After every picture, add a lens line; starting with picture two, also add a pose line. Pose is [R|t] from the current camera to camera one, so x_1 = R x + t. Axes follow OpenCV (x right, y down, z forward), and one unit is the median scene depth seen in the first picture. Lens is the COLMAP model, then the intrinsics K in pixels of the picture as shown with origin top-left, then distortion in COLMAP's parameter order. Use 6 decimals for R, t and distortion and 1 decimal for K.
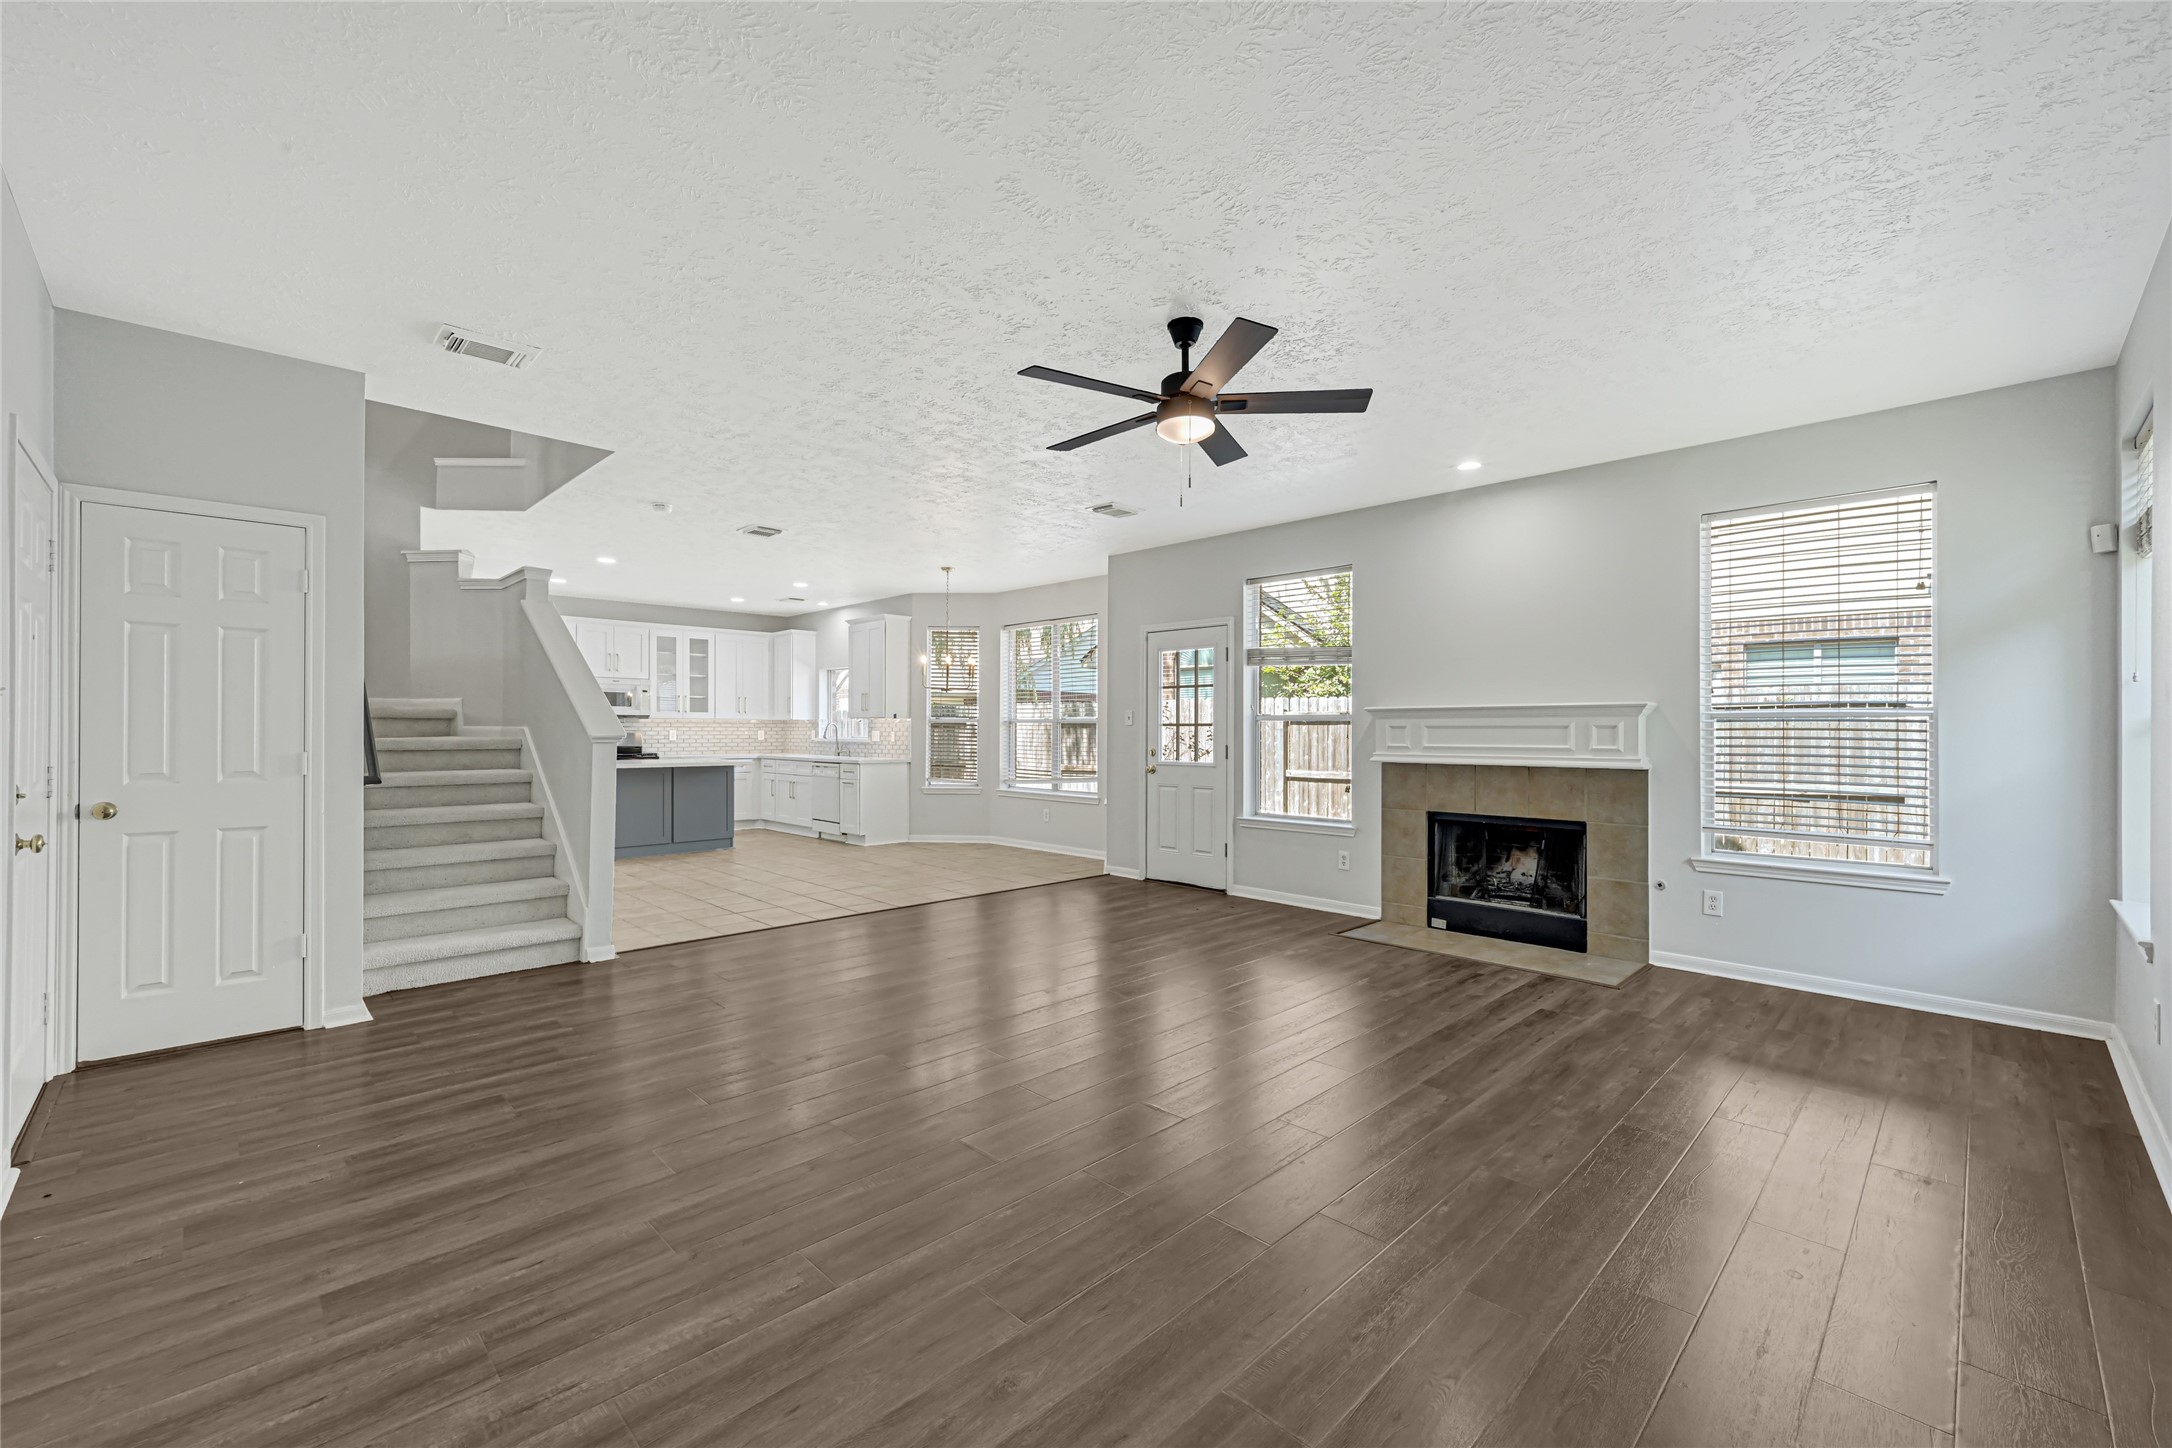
lens RADIAL K [[866.4, 0, 1081.2], [0, 866.4, 725.9], [0, 0, 1]] dist [0.001675, 0.000230]
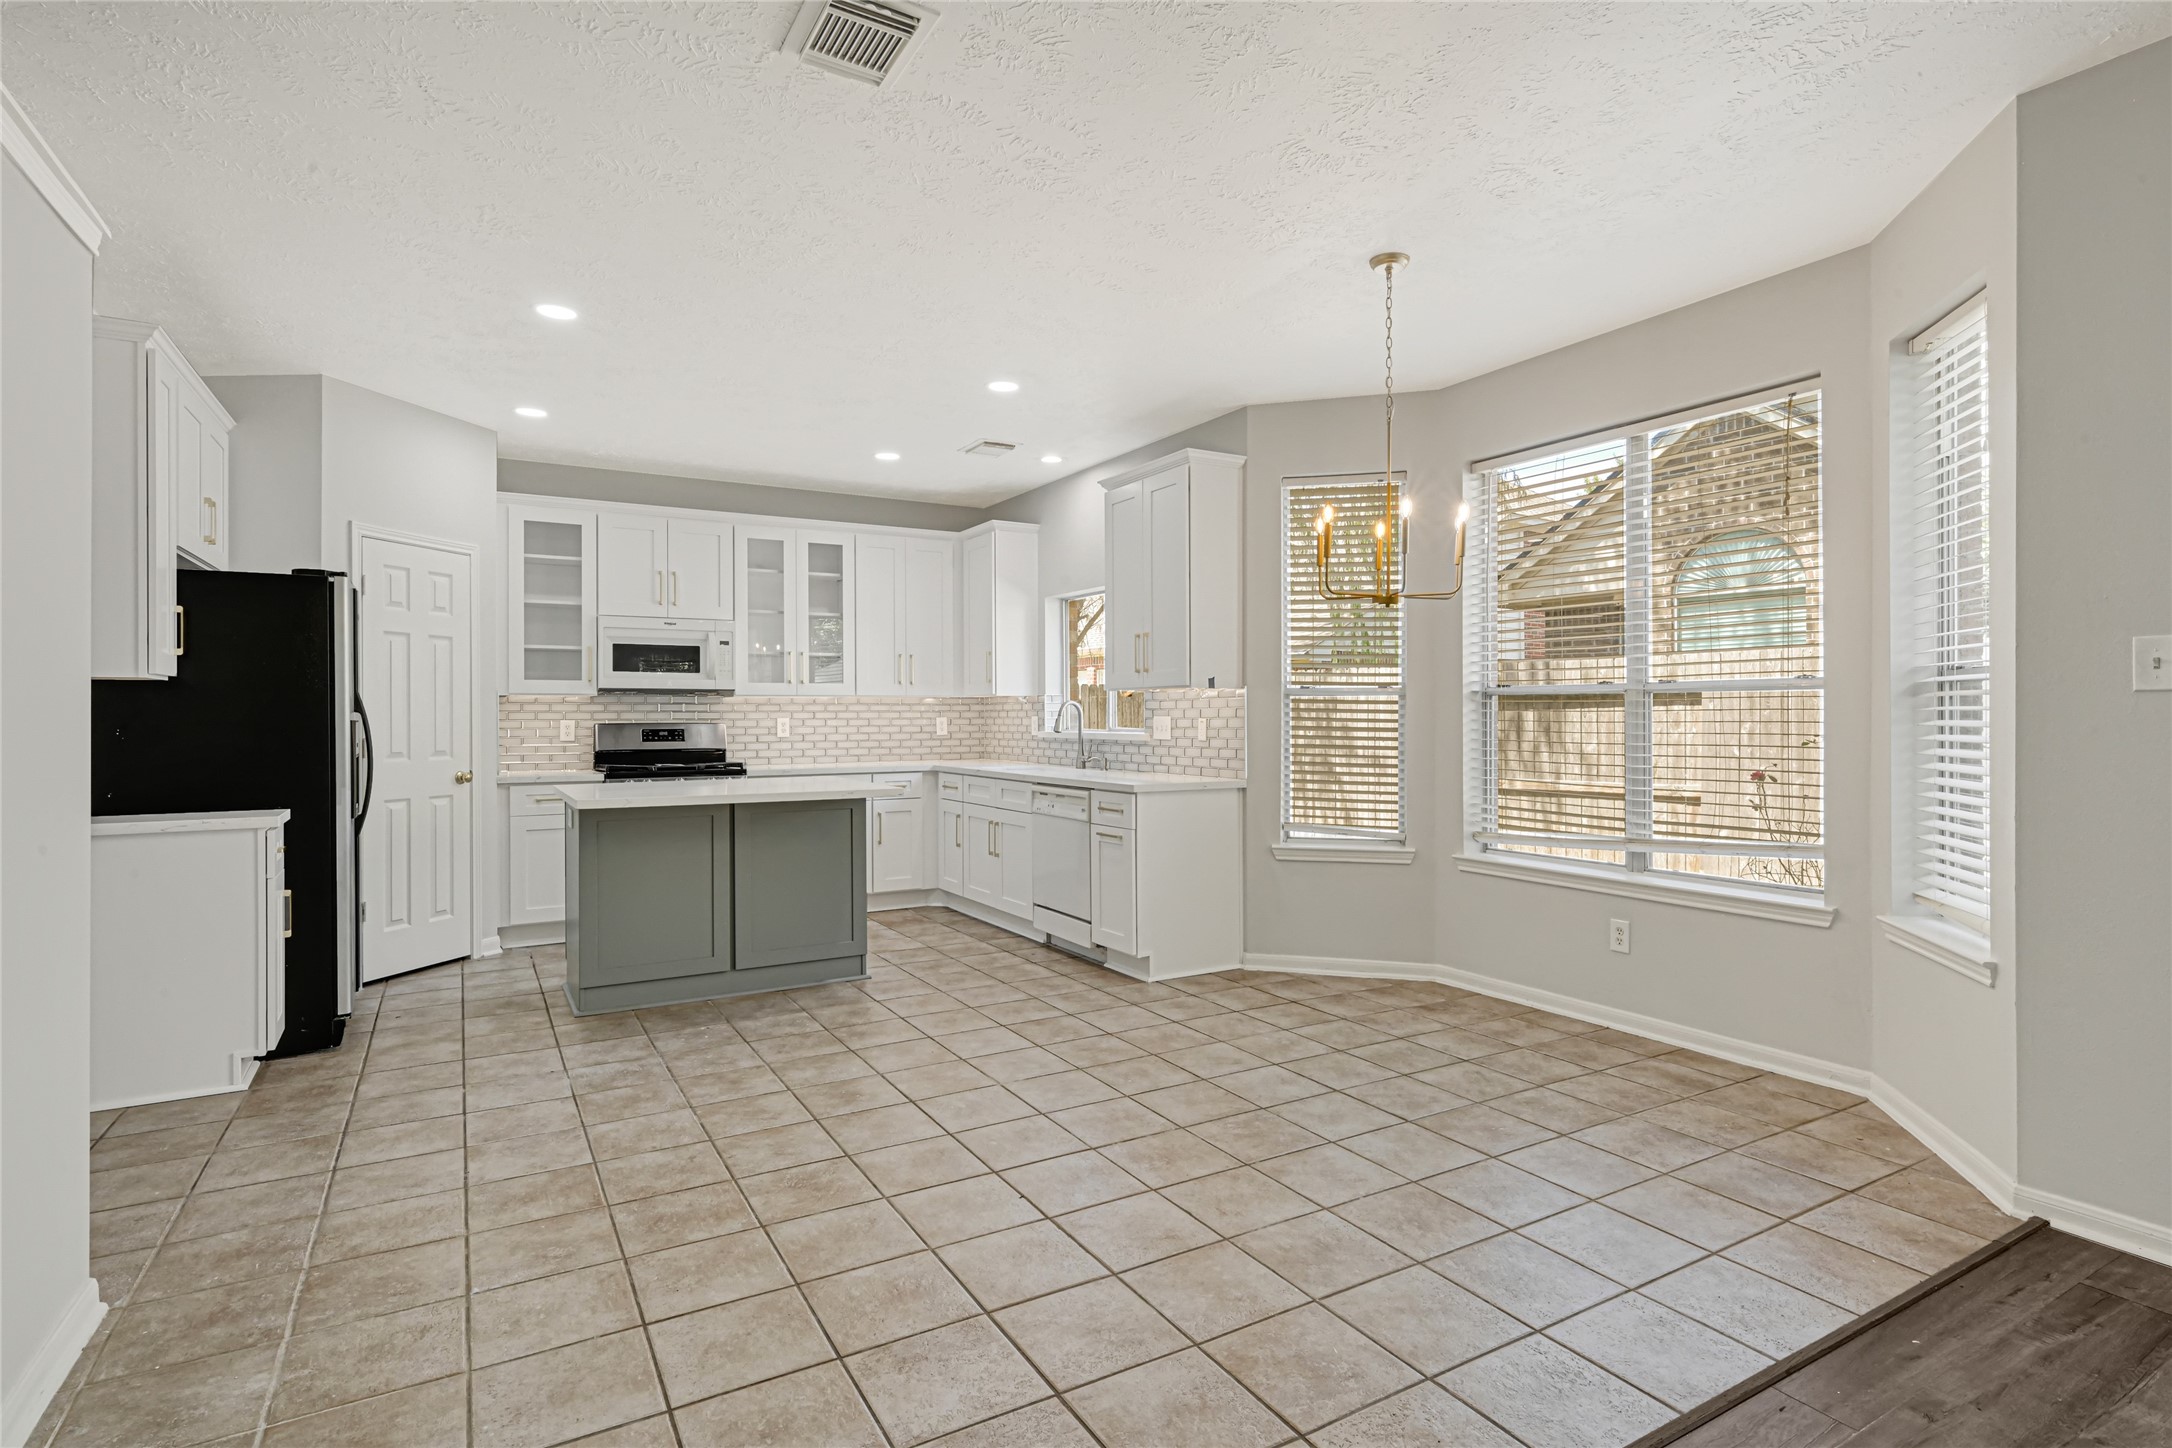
lens RADIAL K [[1104.9, 0, 1090.0], [0, 1104.9, 721.3], [0, 0, 1]] dist [-0.000232, -0.000394]
pose [[0.967917, -0.004442, -0.251231, -0.126228], [0.007075, 0.999929, 0.009578, 0.002093], [0.251171, -0.011048, 0.967880, 0.417426]]
